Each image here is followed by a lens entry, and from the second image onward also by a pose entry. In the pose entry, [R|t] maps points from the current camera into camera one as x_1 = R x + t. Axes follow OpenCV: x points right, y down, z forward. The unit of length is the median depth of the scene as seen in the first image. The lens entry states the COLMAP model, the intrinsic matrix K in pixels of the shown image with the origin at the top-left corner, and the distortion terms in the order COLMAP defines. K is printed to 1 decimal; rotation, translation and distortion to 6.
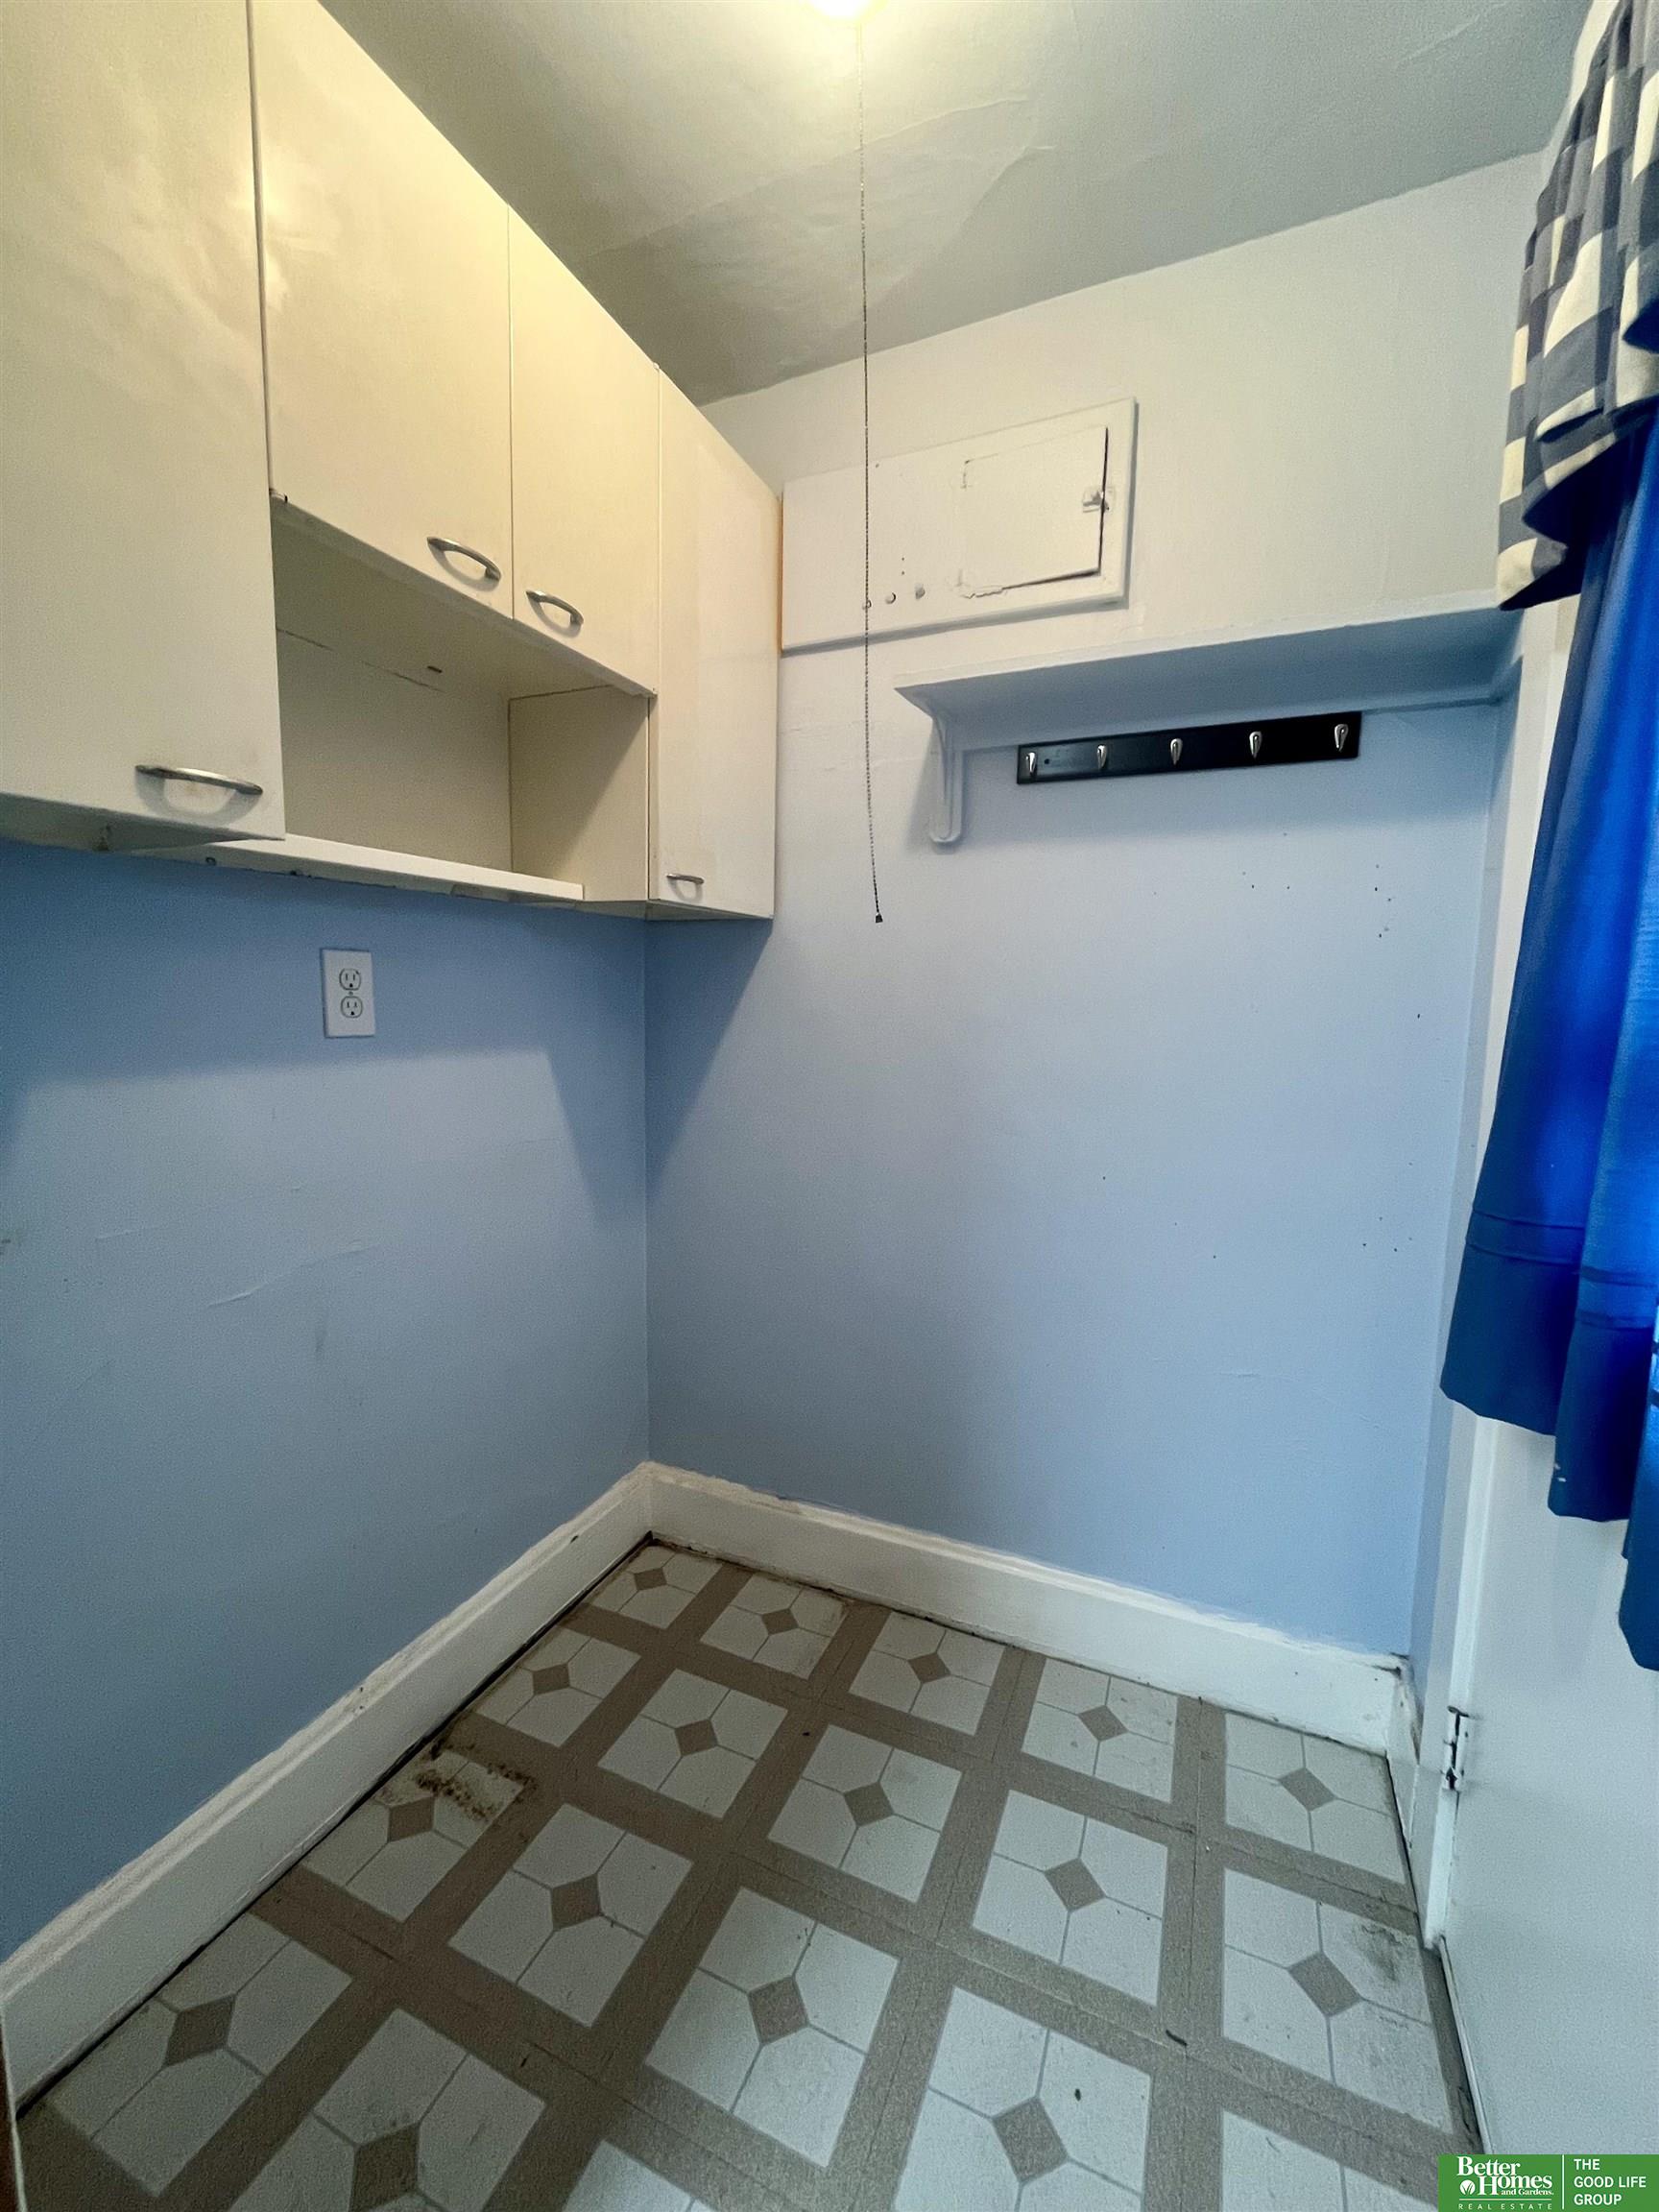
lens RADIAL K [[900.8, 0, 826.3], [0, 900.8, 1093.3], [0, 0, 1]] dist [-0.000639, -0.000186]
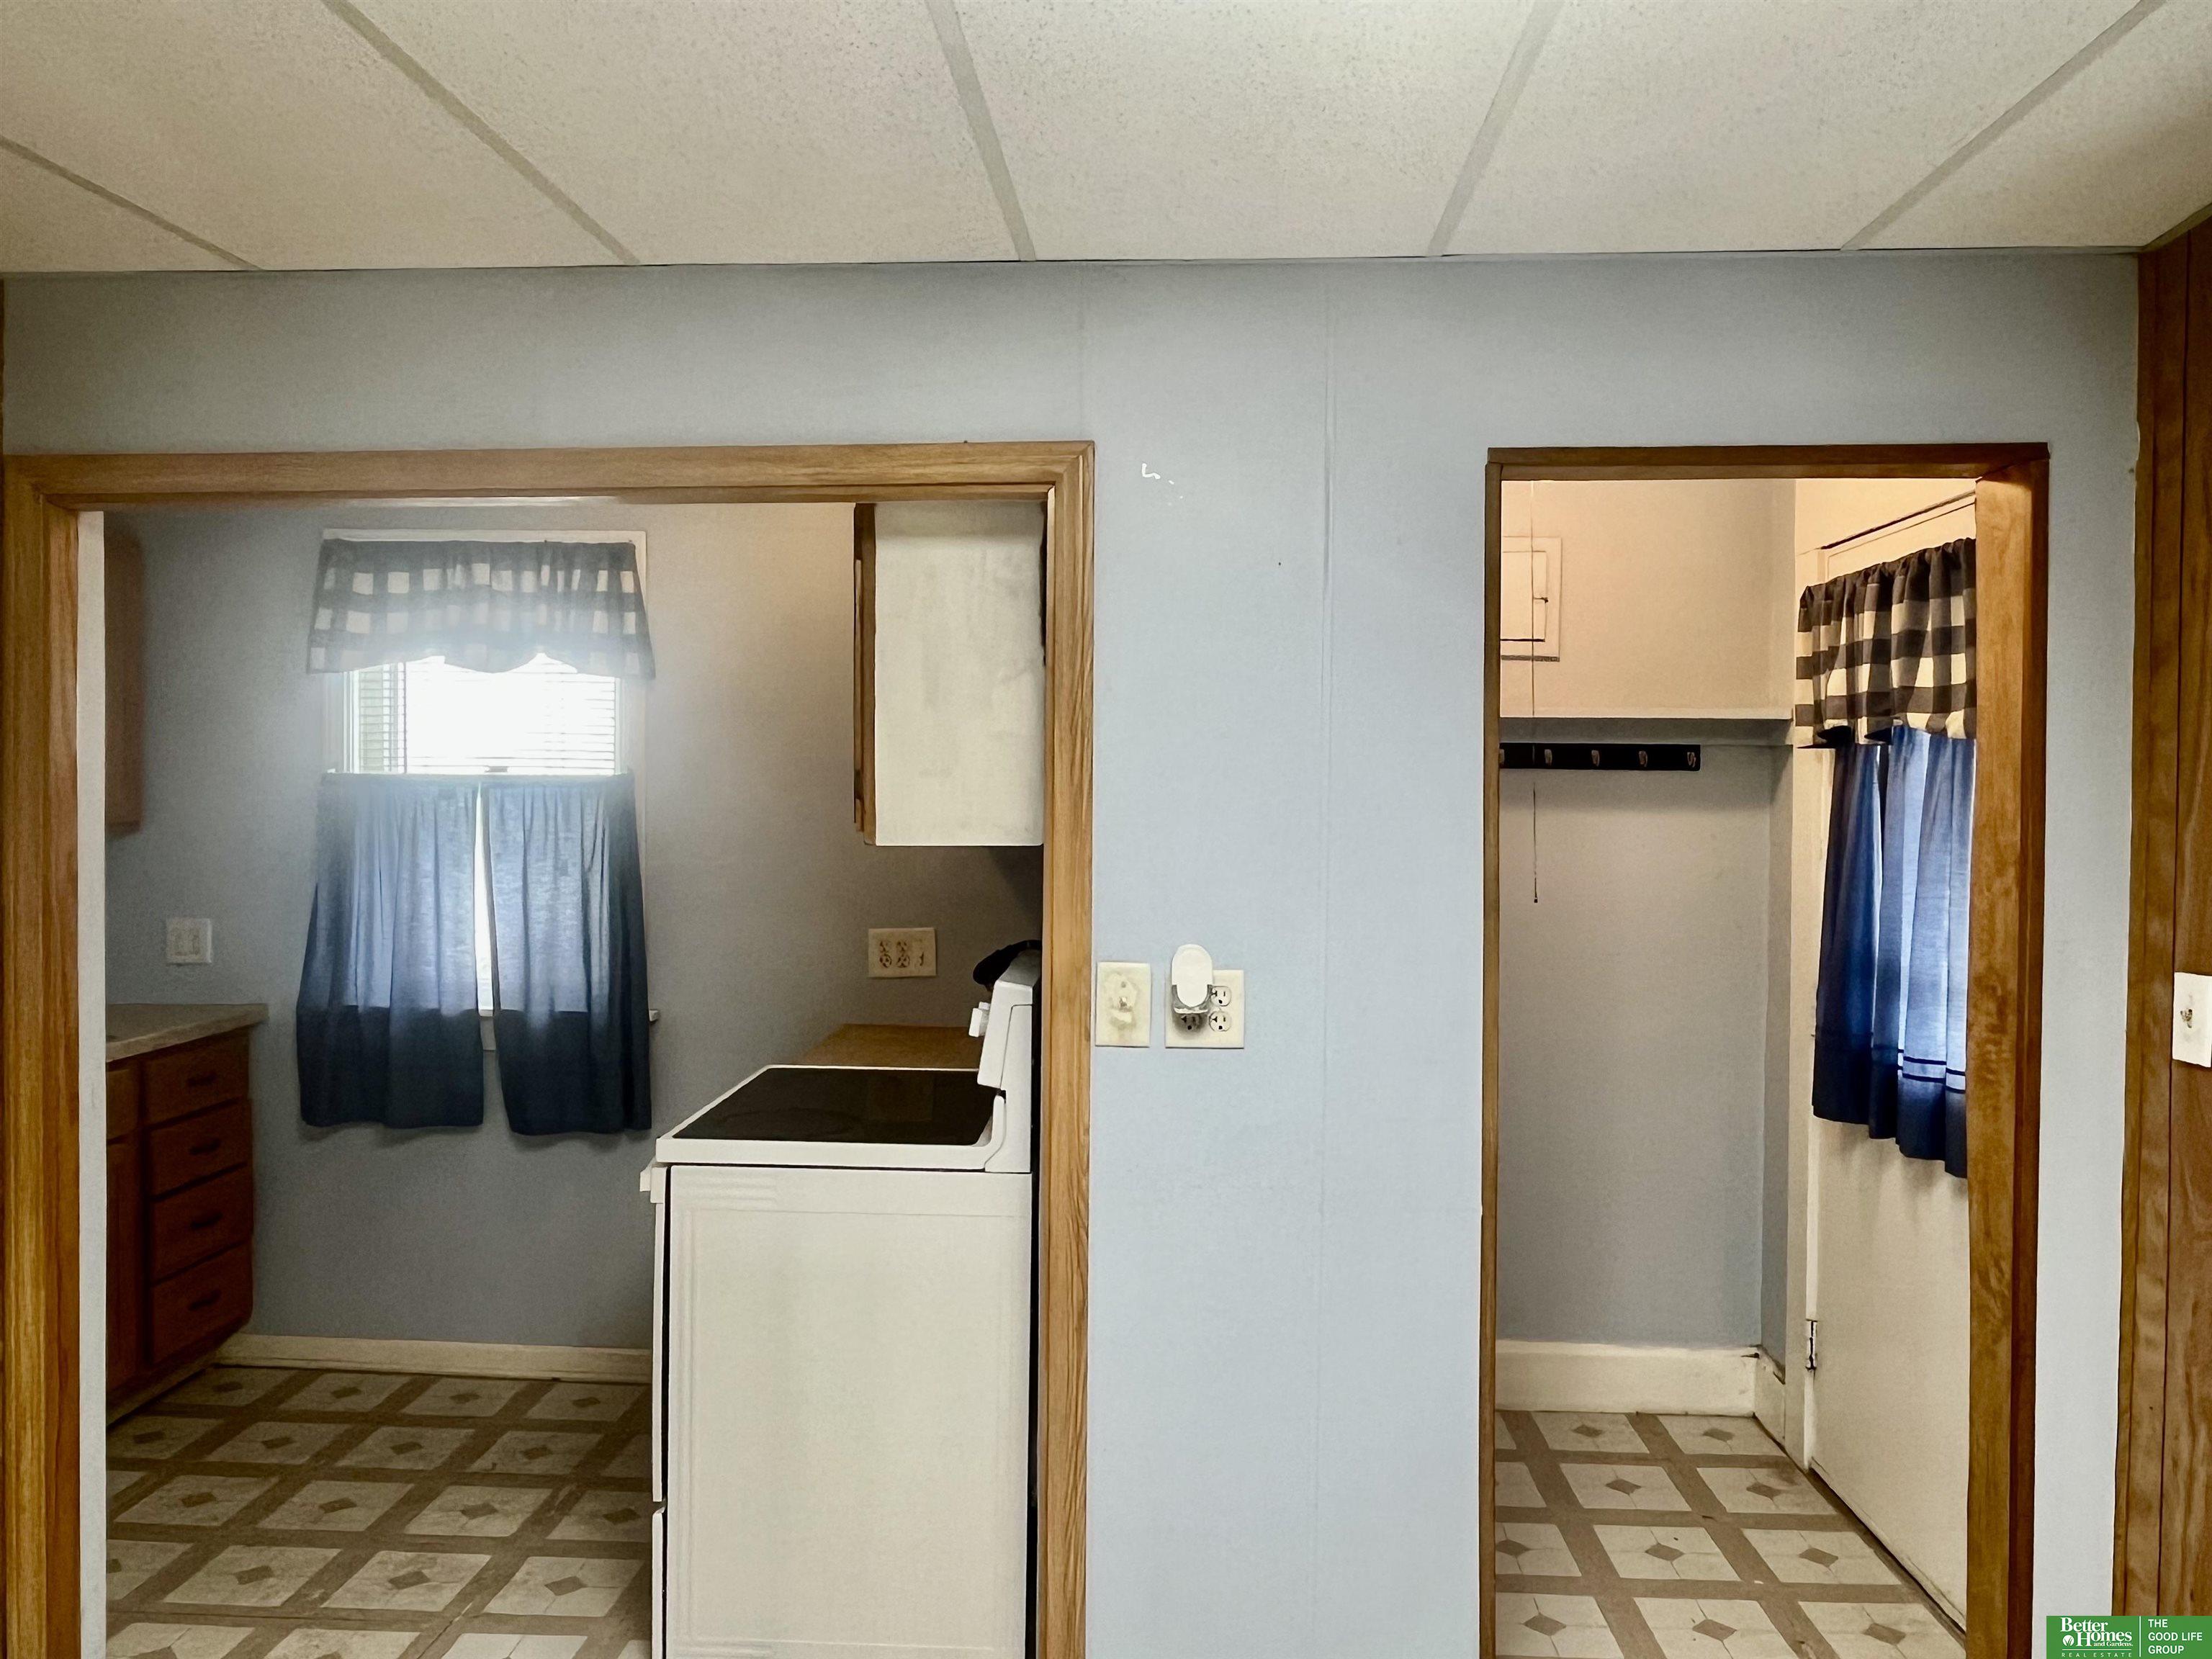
lens RADIAL K [[1610.8, 0, 1104.9], [0, 1610.8, 832.0], [0, 0, 1]] dist [0.010560, -0.011812]
pose [[0.931564, -0.011013, 0.363411, -1.486624], [0.044217, 0.995553, -0.083176, -0.067908], [-0.360879, 0.093553, 0.927909, -1.320301]]
